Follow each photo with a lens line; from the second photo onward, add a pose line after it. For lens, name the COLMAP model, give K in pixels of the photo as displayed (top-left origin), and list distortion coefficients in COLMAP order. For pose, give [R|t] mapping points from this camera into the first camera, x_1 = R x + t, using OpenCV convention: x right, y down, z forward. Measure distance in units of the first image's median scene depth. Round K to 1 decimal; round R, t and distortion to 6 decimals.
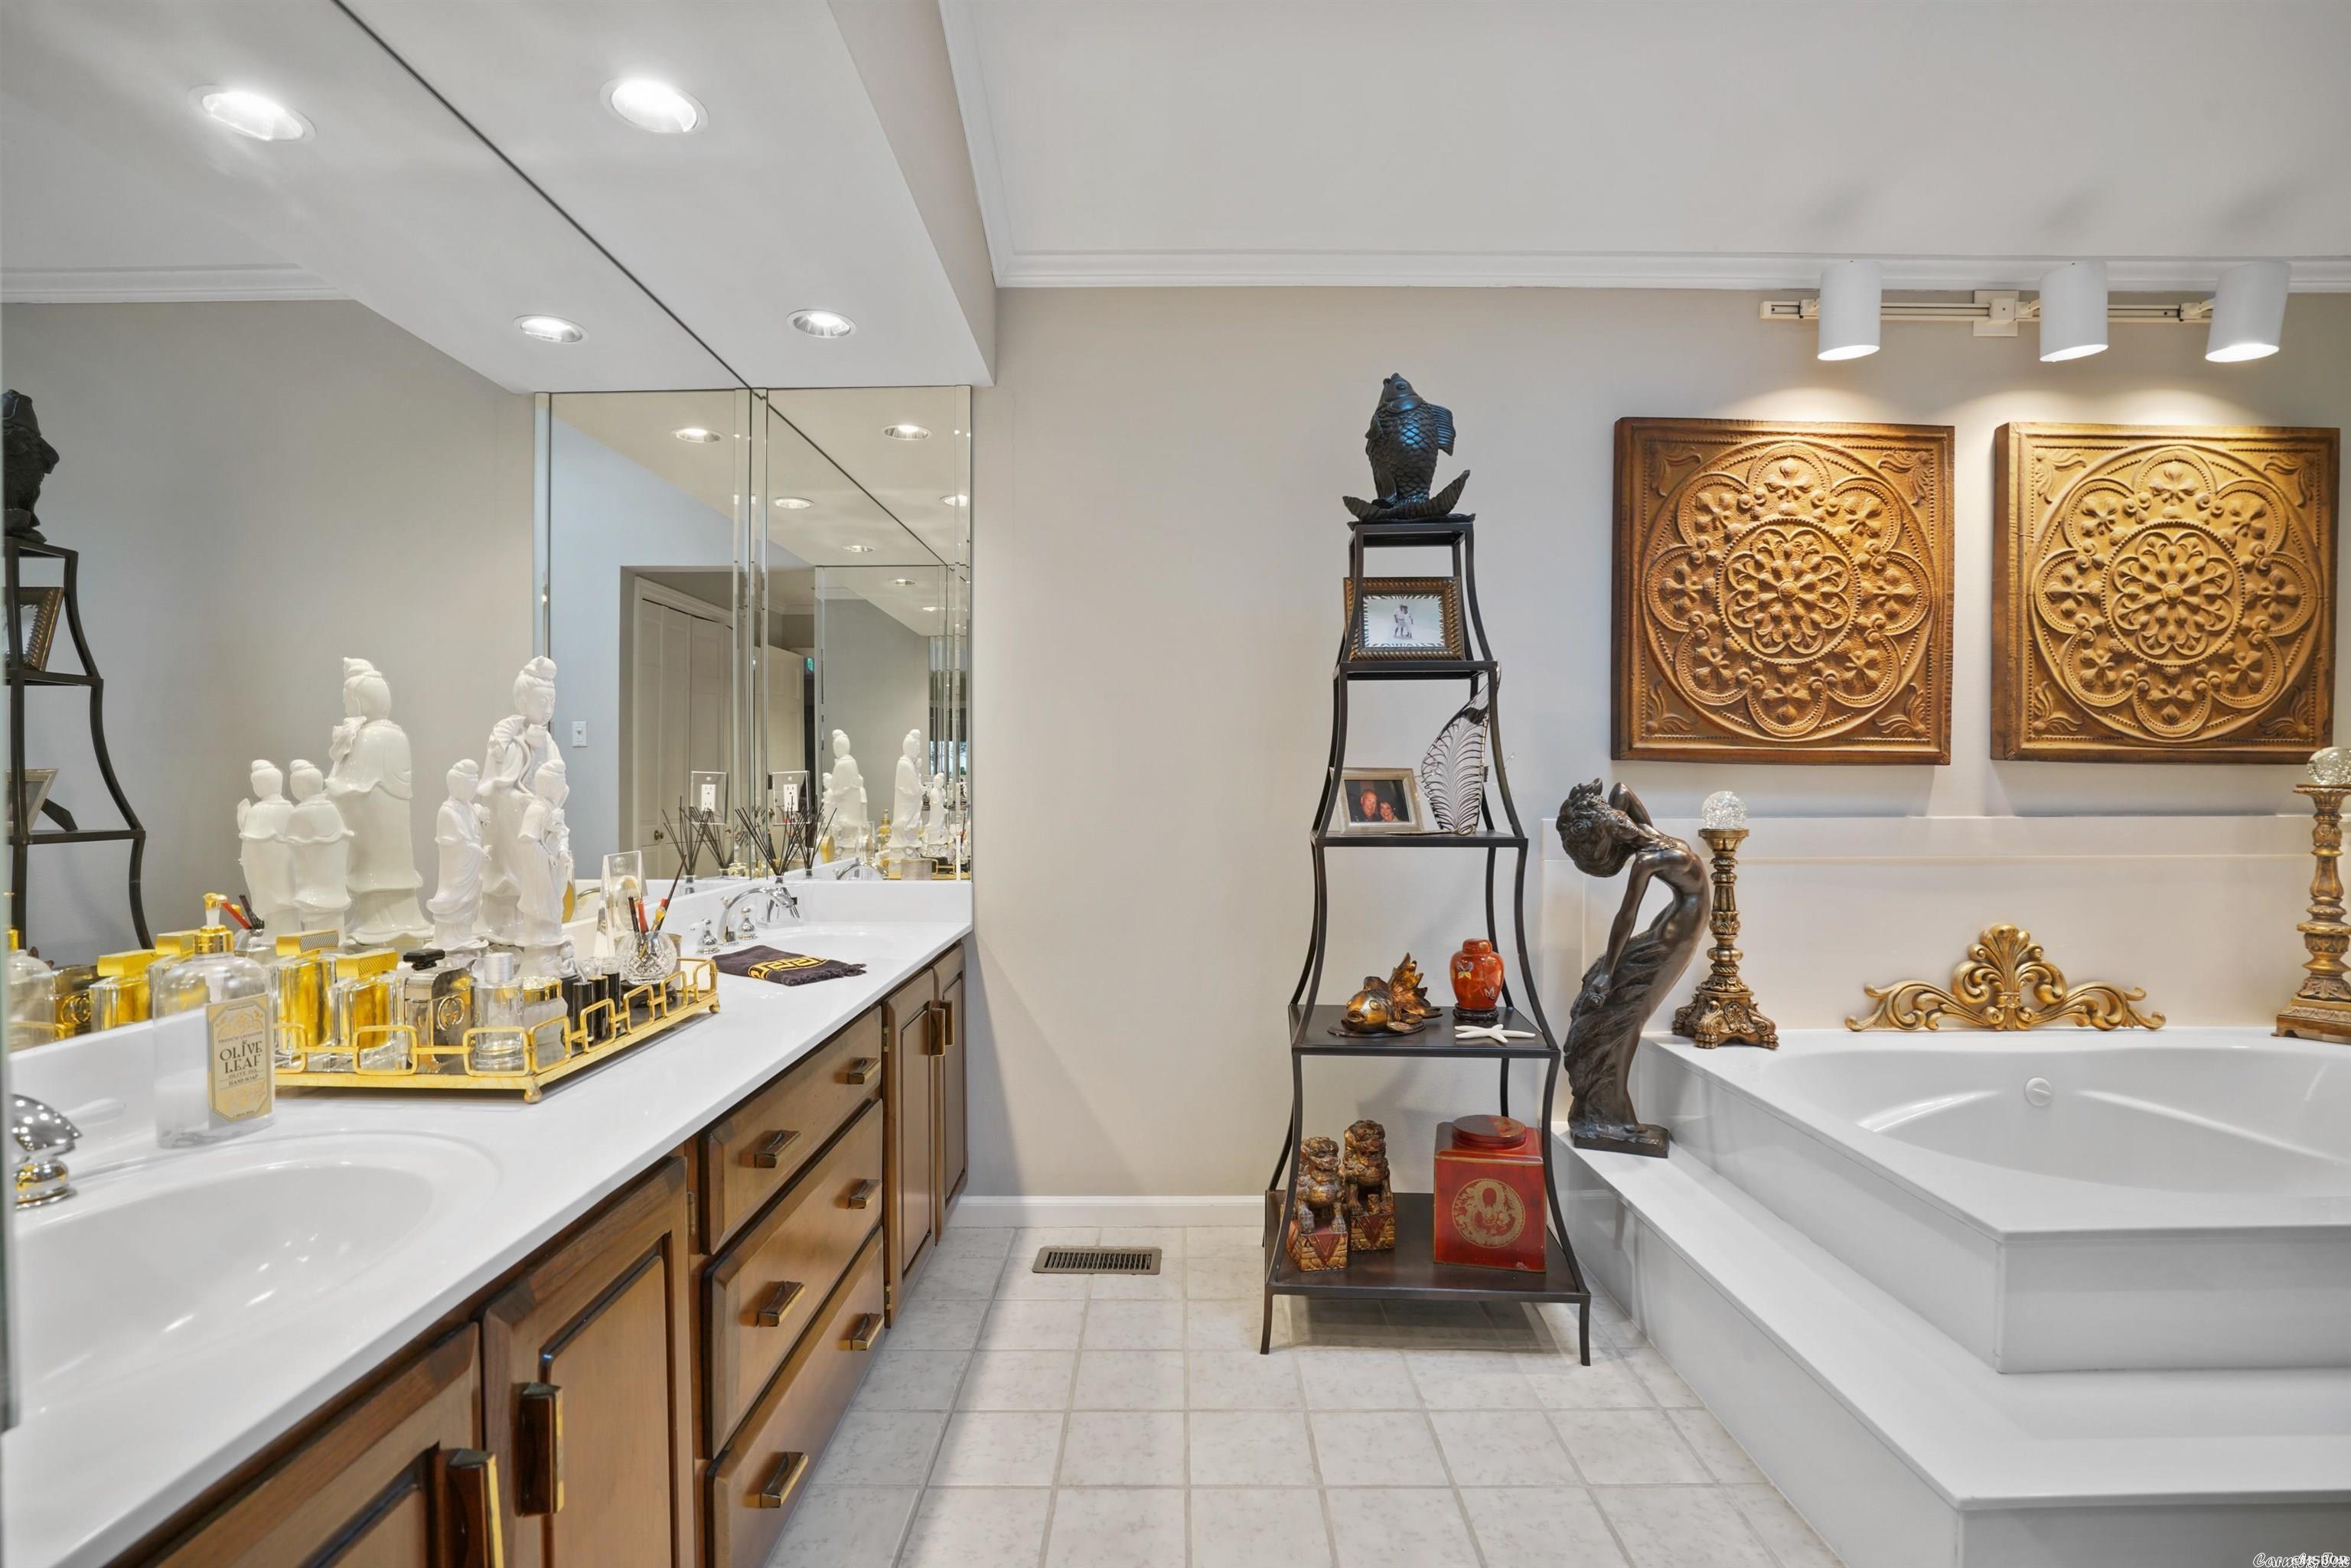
lens RADIAL K [[1096.0, 0, 1172.3], [0, 1096.0, 792.9], [0, 0, 1]] dist [-0.044483, 0.015483]
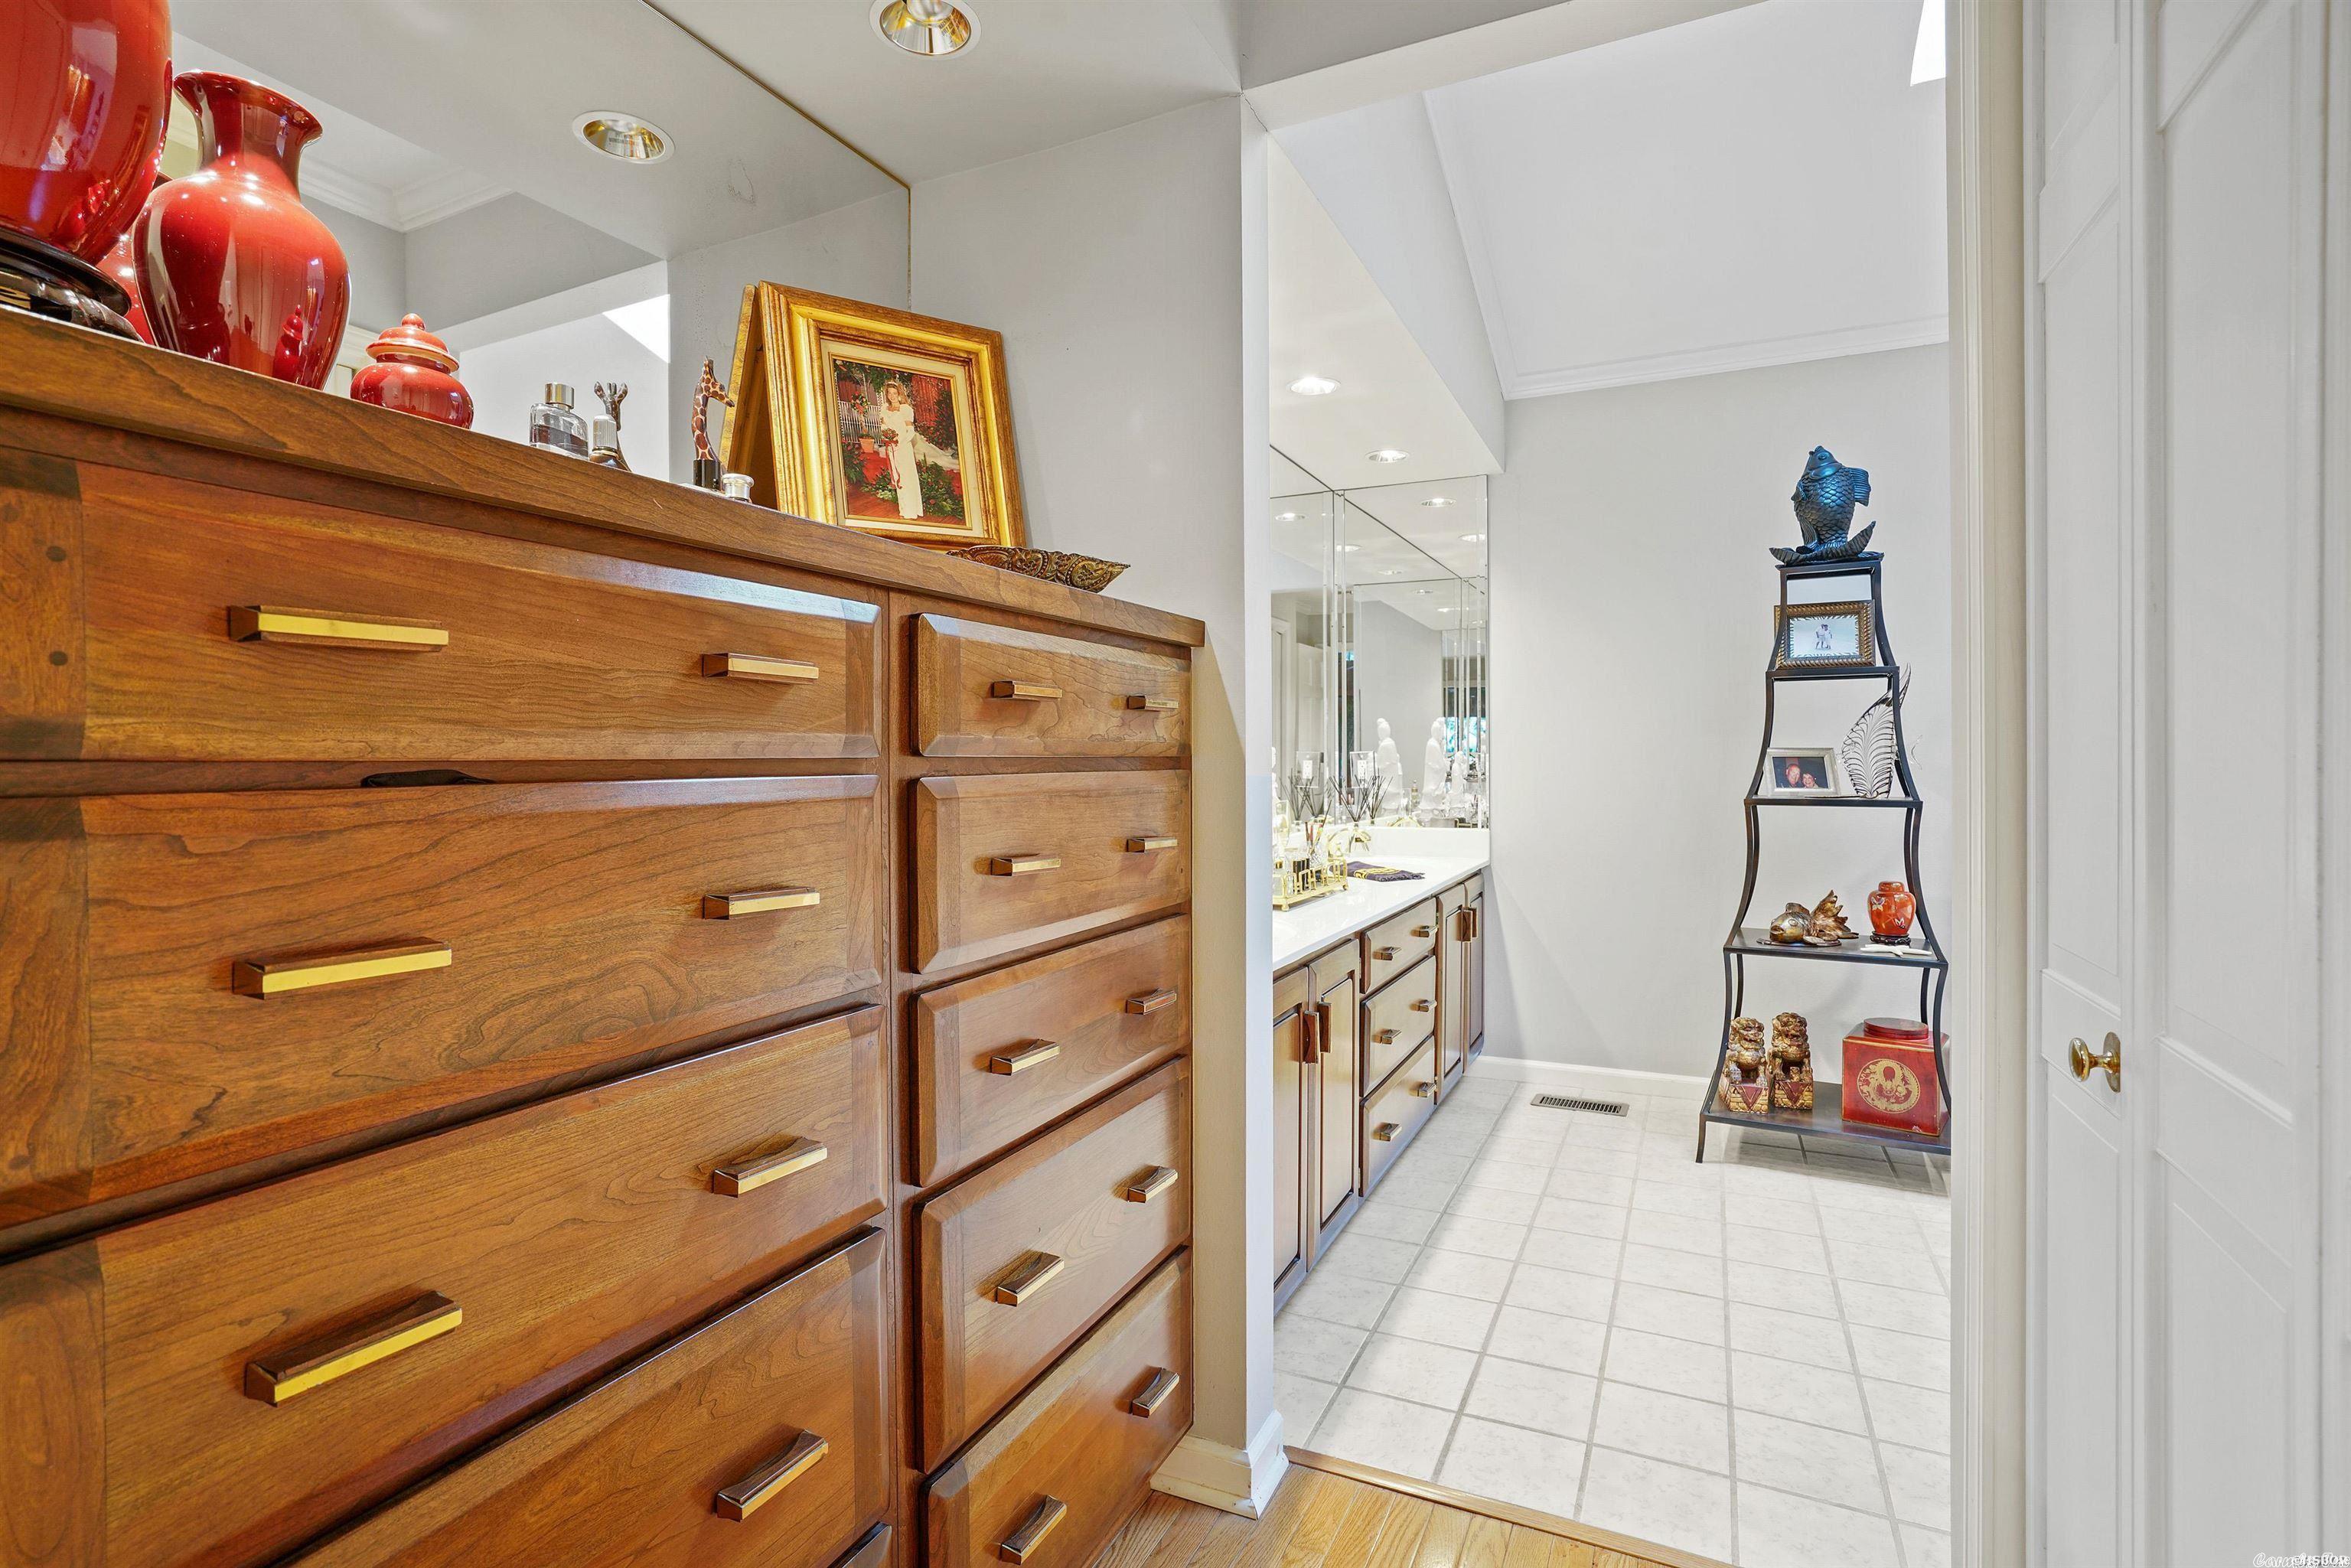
lens RADIAL K [[1096.0, 0, 1174.0], [0, 1096.0, 775.4], [0, 0, 1]] dist [-0.044483, 0.015483]
pose [[0.901190, 0.004170, -0.433404, 0.070264], [-0.001829, 0.999981, 0.005818, 0.004682], [0.433420, -0.004451, 0.901181, -0.517398]]
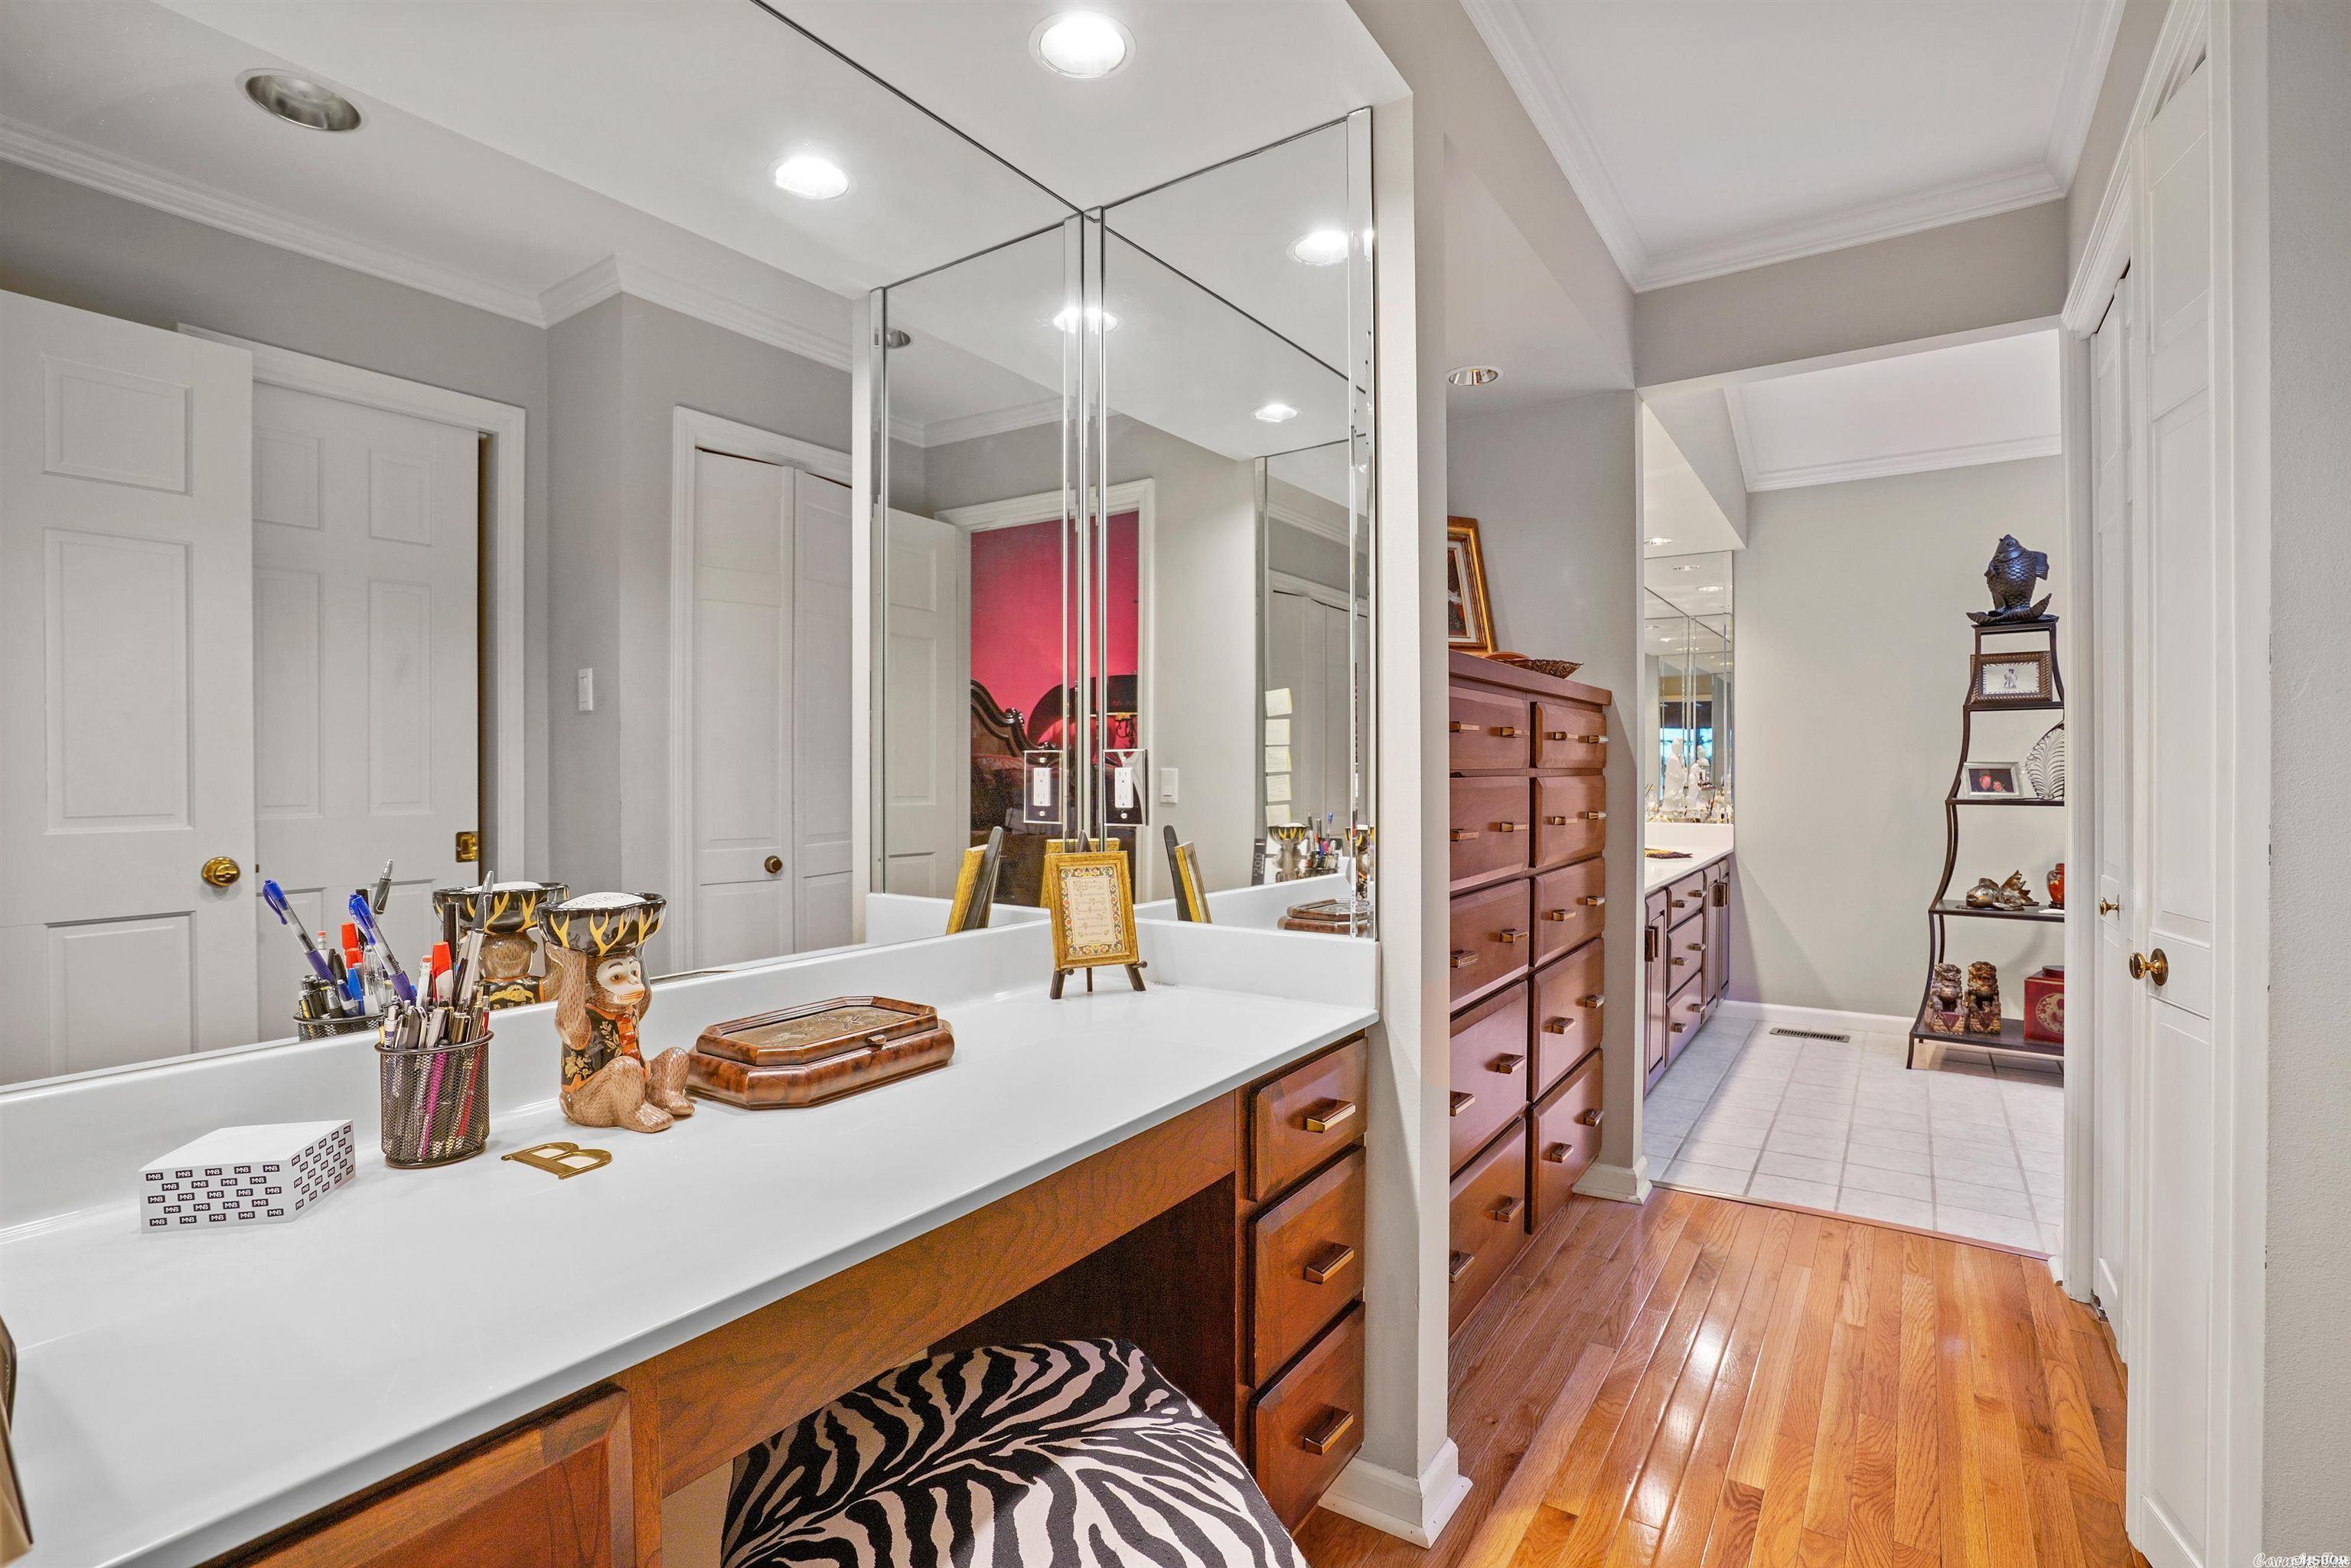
lens RADIAL K [[1096.0, 0, 1176.2], [0, 1096.0, 784.4], [0, 0, 1]] dist [-0.044483, 0.015483]
pose [[0.830568, 0.006101, -0.556884, 0.058750], [-0.004592, 0.999981, 0.004107, 0.012774], [0.556899, -0.000854, 0.830580, -1.181217]]
